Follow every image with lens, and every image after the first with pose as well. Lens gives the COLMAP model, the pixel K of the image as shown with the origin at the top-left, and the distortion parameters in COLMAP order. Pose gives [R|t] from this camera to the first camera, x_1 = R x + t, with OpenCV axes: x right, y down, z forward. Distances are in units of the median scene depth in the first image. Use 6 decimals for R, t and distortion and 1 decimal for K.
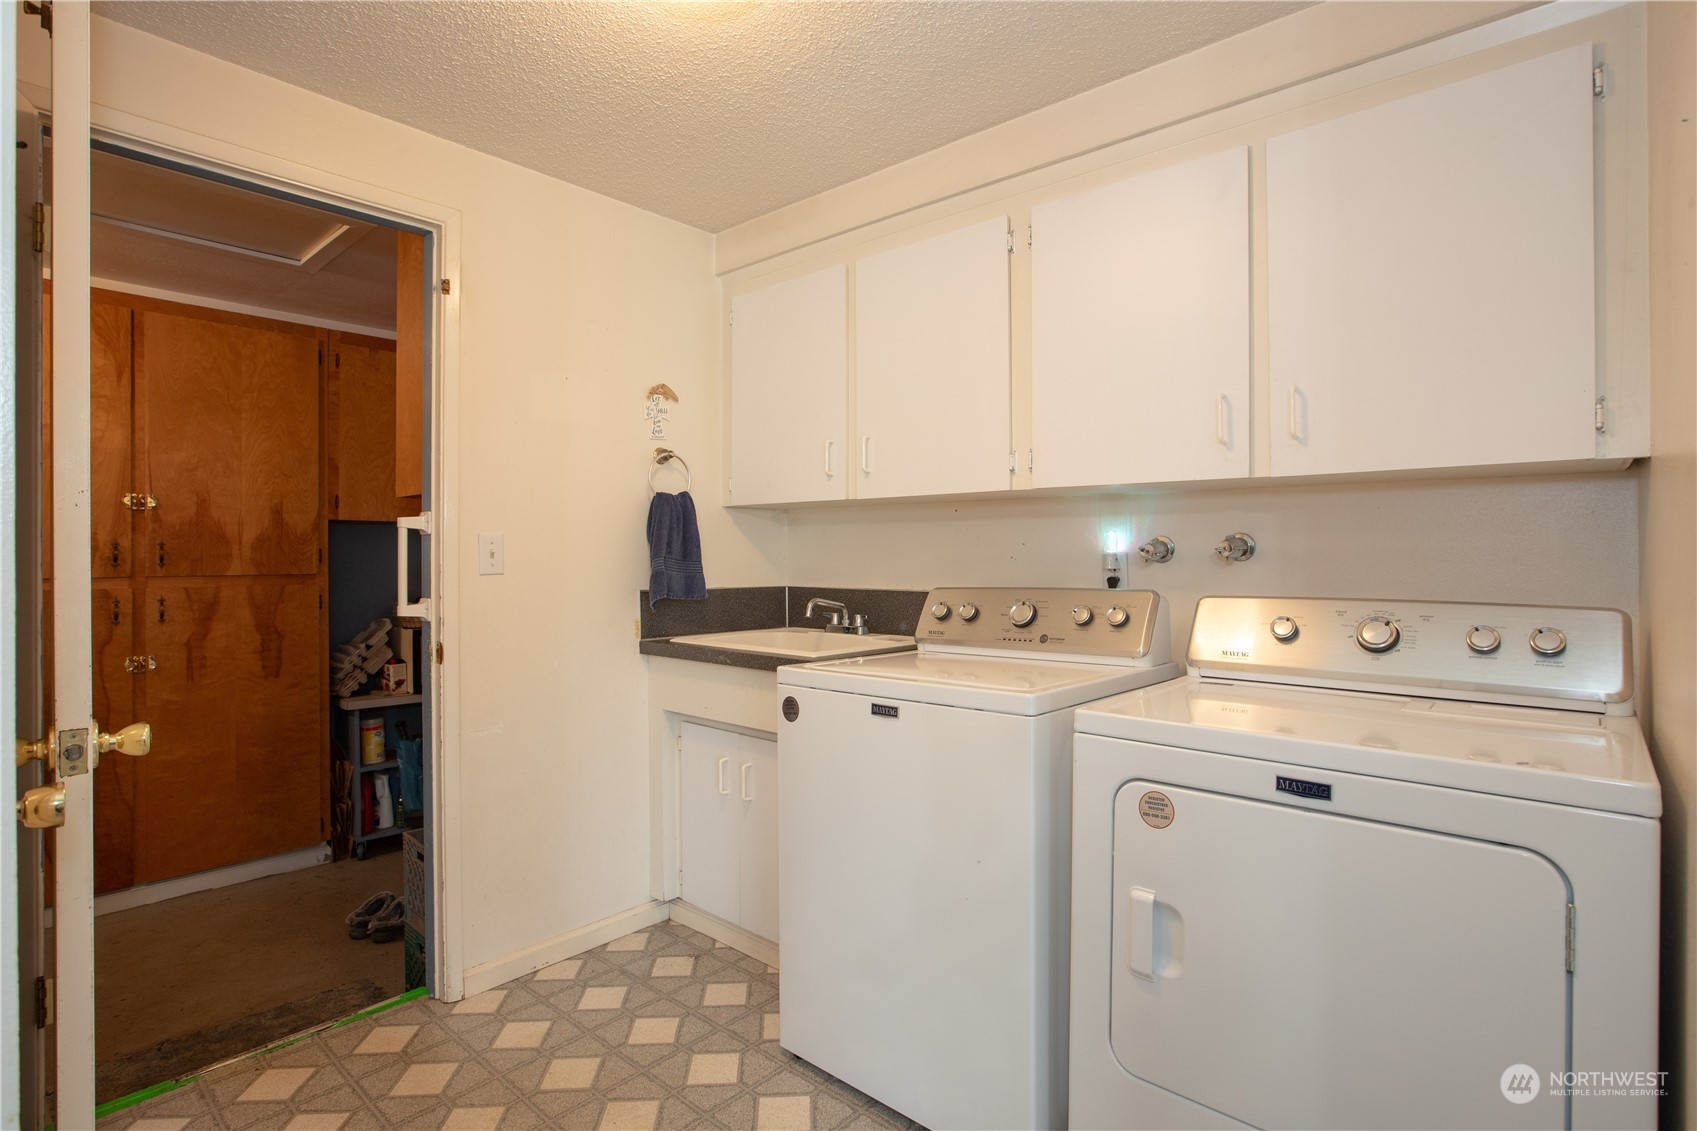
lens RADIAL K [[812.0, 0, 844.9], [0, 812.0, 562.6], [0, 0, 1]] dist [-0.002400, -0.000126]
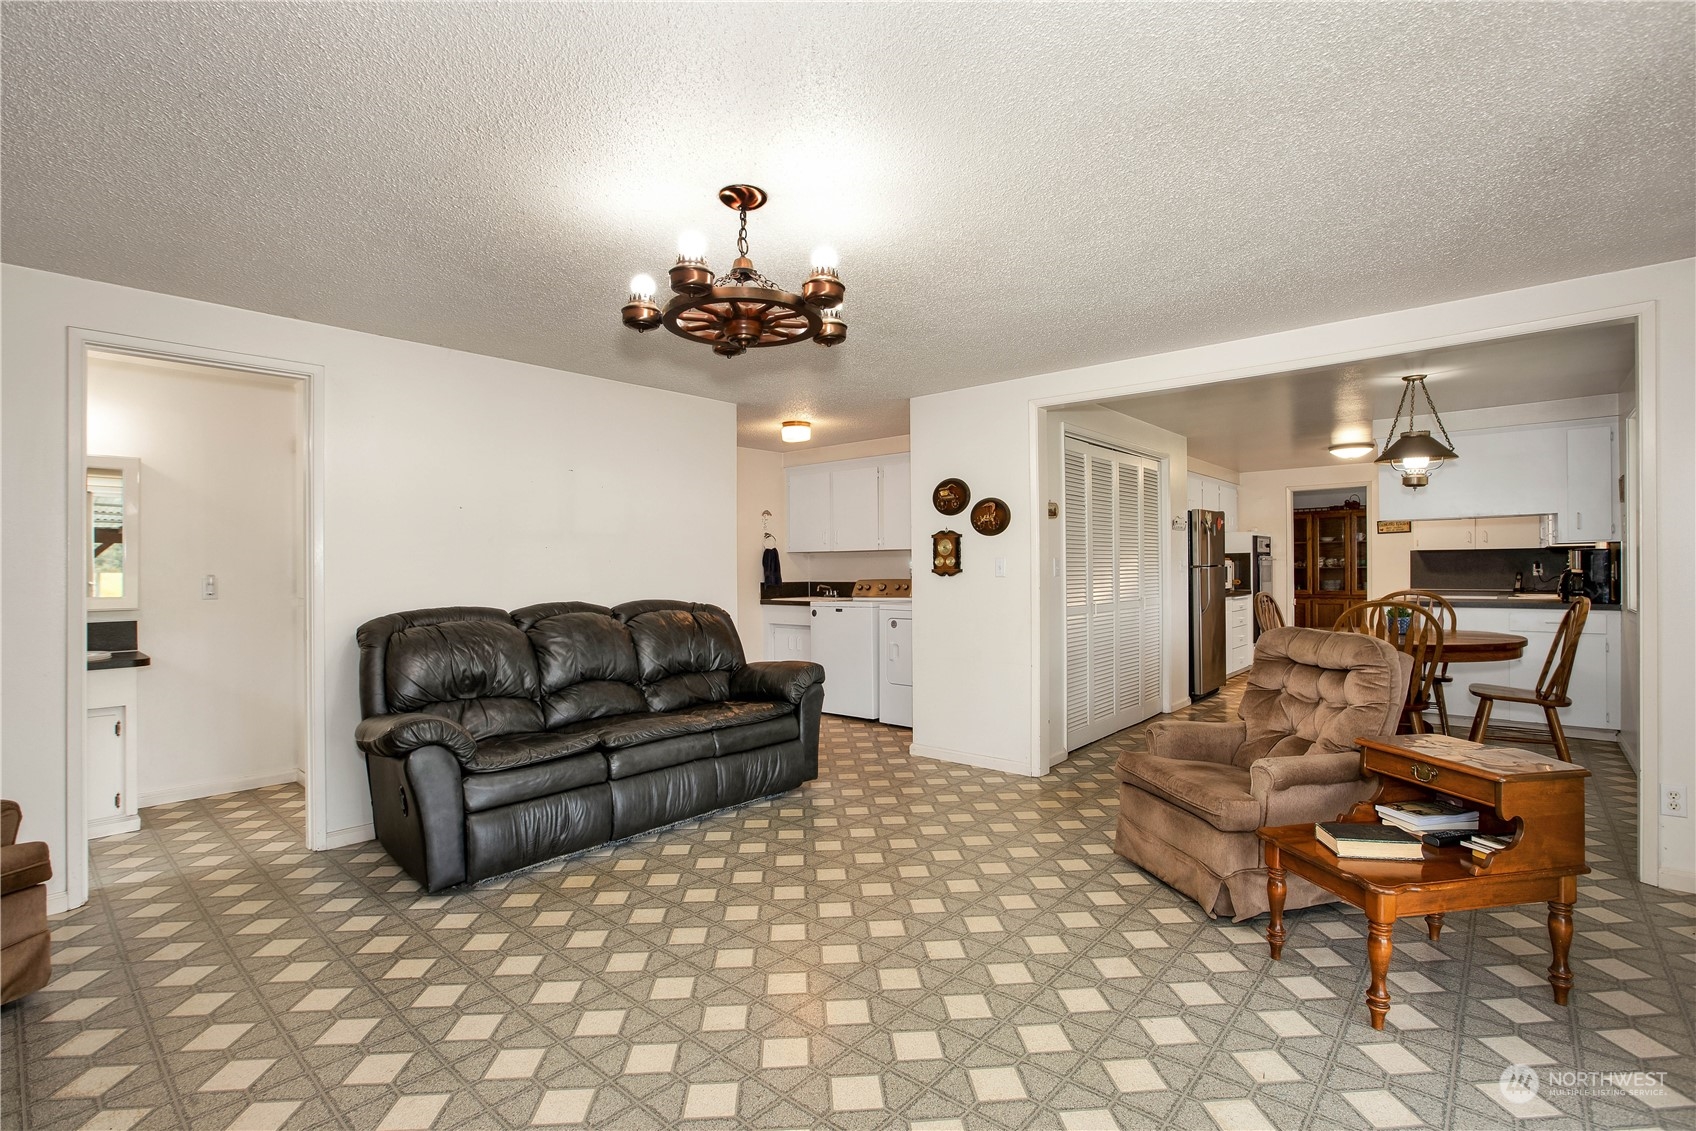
lens RADIAL K [[827.4, 0, 851.5], [0, 827.4, 567.2], [0, 0, 1]] dist [-0.000060, -0.000355]
pose [[0.999973, -0.002242, 0.006985, 0.052692], [0.002328, 0.999922, -0.012278, 0.016608], [-0.006957, 0.012294, 0.999900, -1.911499]]
